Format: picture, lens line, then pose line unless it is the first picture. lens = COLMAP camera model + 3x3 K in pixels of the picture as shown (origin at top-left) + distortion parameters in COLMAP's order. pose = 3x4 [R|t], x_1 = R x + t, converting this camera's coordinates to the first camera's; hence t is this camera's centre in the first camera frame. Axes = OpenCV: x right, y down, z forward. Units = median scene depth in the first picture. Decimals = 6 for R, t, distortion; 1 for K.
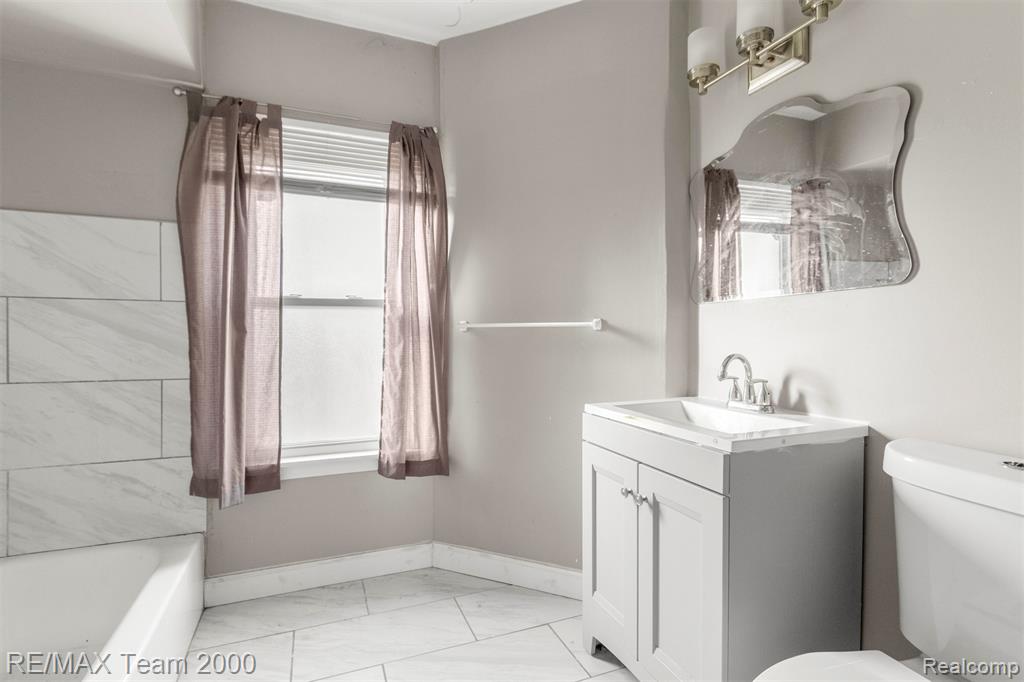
lens RADIAL K [[470.4, 0, 504.8], [0, 470.4, 342.2], [0, 0, 1]] dist [-0.000158, -0.000544]
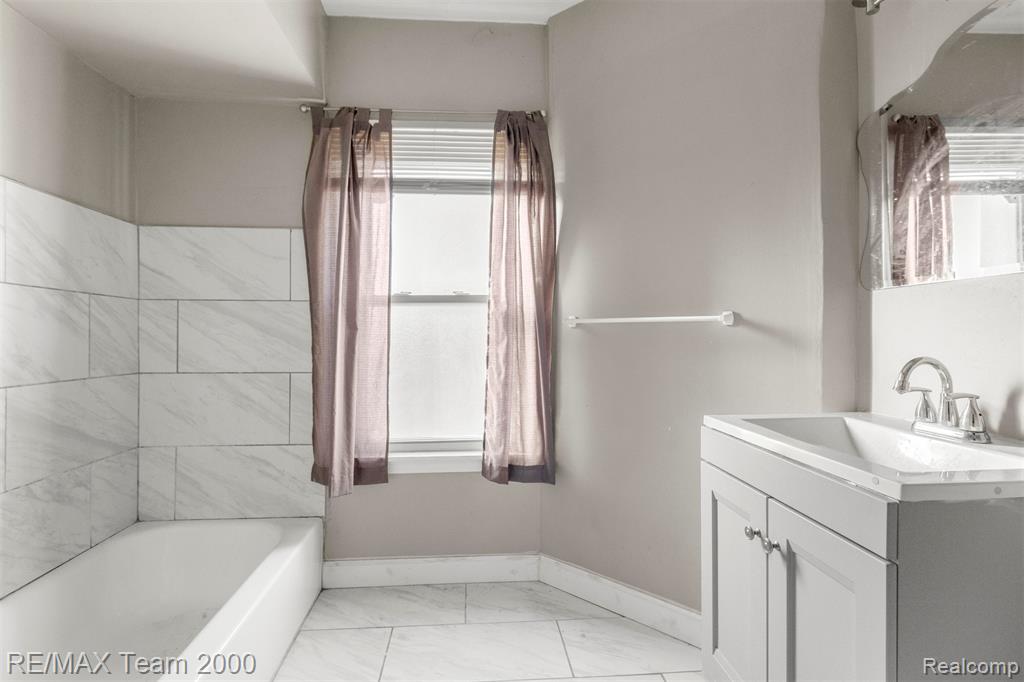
lens RADIAL K [[474.9, 0, 509.5], [0, 474.9, 332.8], [0, 0, 1]] dist [-0.000390, -0.001130]
pose [[0.953441, -0.000822, -0.301578, 0.086883], [-0.003260, 0.999910, -0.013034, -0.000512], [0.301562, 0.013410, 0.953352, 0.095810]]
